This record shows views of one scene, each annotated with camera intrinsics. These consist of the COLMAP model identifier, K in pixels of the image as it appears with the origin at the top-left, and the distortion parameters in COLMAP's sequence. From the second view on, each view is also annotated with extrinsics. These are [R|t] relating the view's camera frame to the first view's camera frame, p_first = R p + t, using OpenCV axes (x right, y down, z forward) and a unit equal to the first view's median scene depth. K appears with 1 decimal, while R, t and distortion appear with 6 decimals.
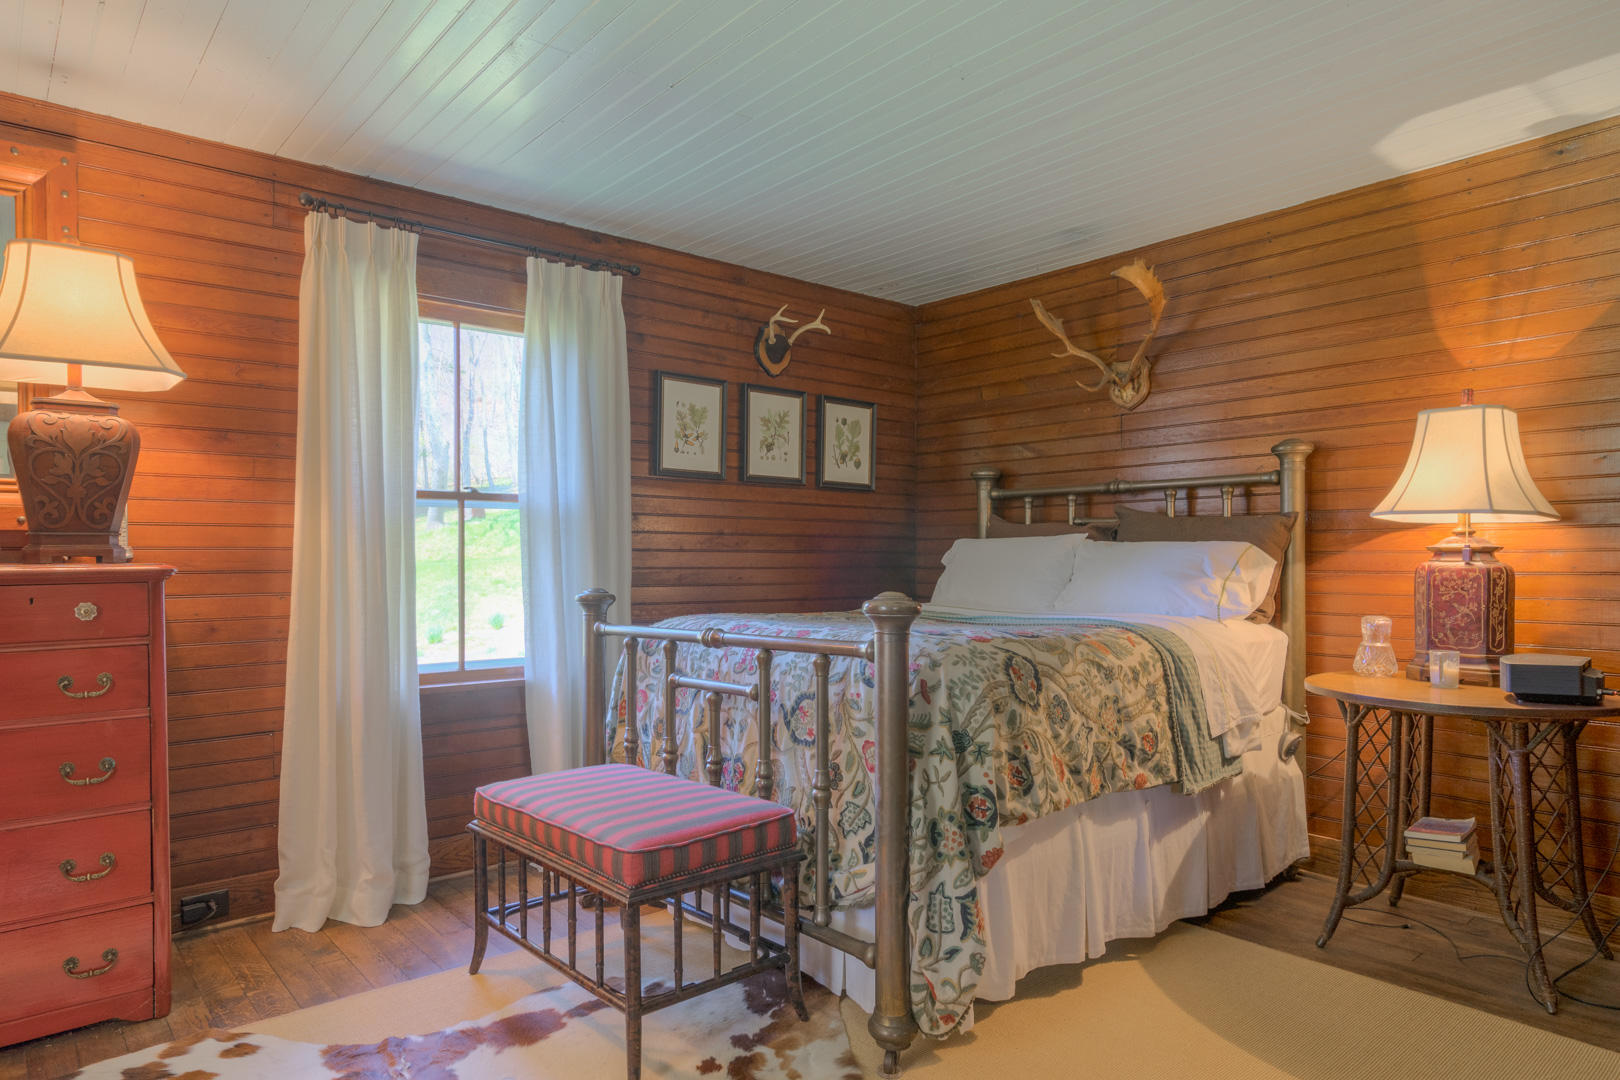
lens RADIAL K [[1102.4, 0, 810.0], [0, 1102.4, 540.0], [0, 0, 1]] dist [0.024934, 0.001112]
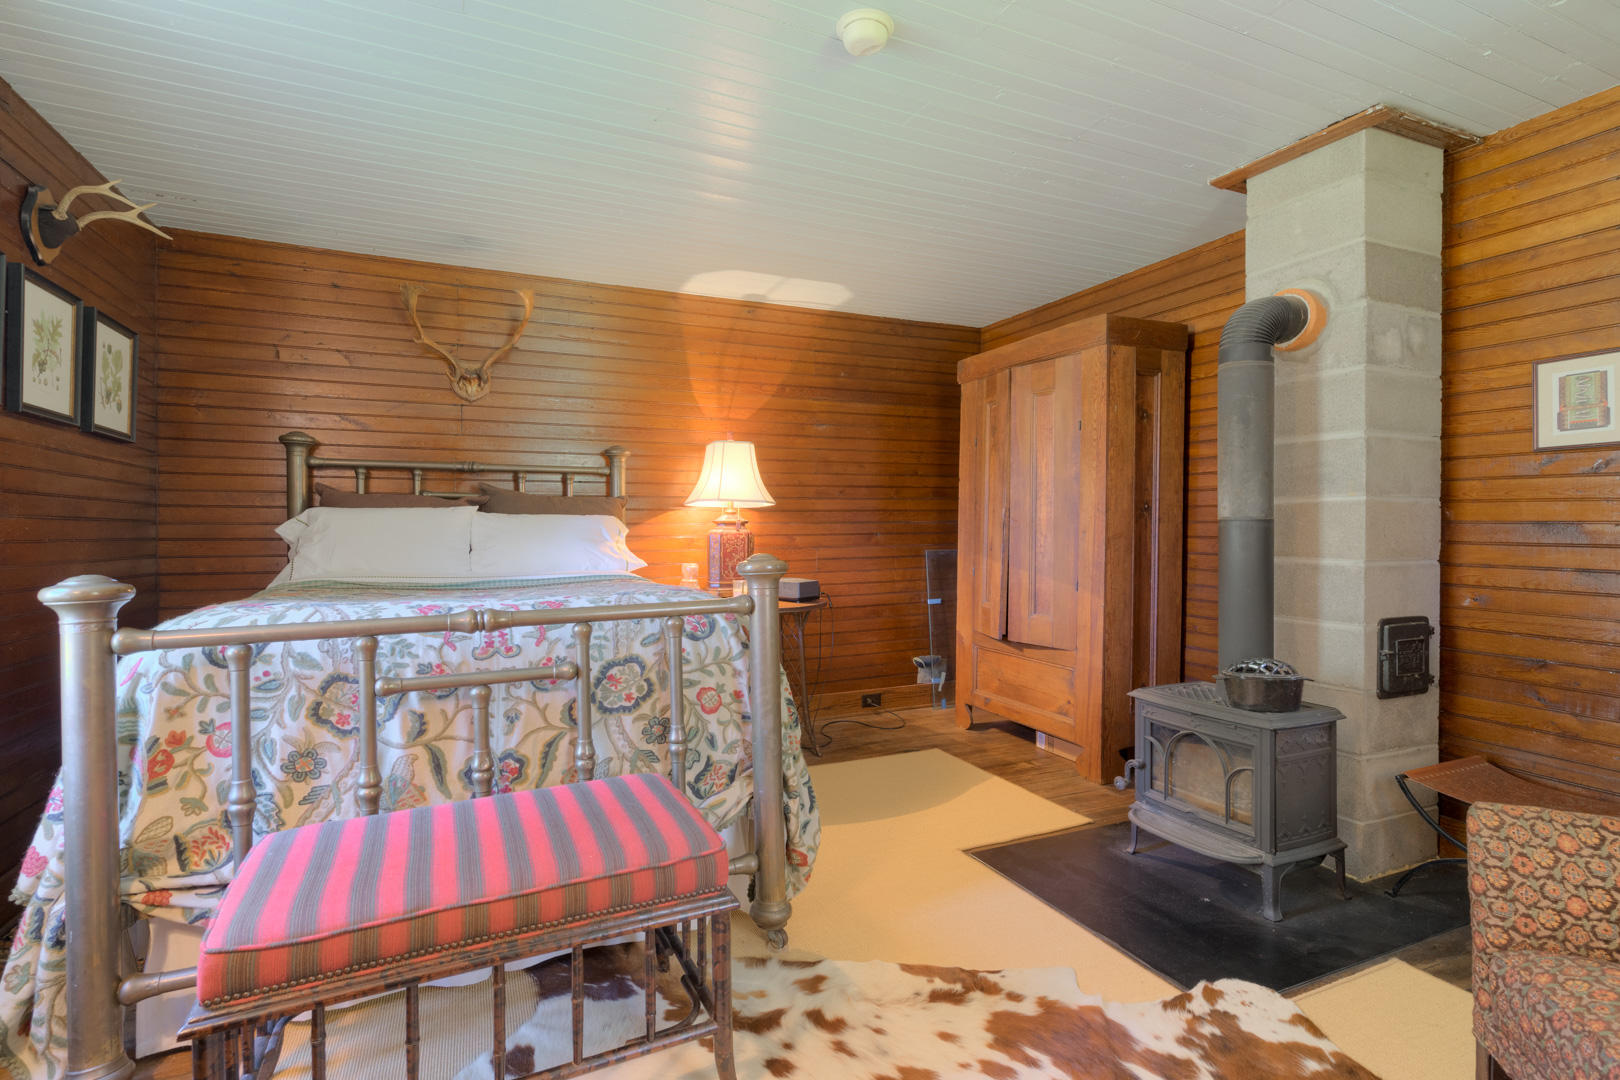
lens RADIAL K [[768.3, 0, 810.0], [0, 768.3, 540.0], [0, 0, 1]] dist [-0.003401, -0.000549]
pose [[0.219673, -0.012305, 0.975496, -0.444334], [-0.013404, 0.999788, 0.015630, 0.012004], [-0.975481, -0.016509, 0.219462, 0.472130]]
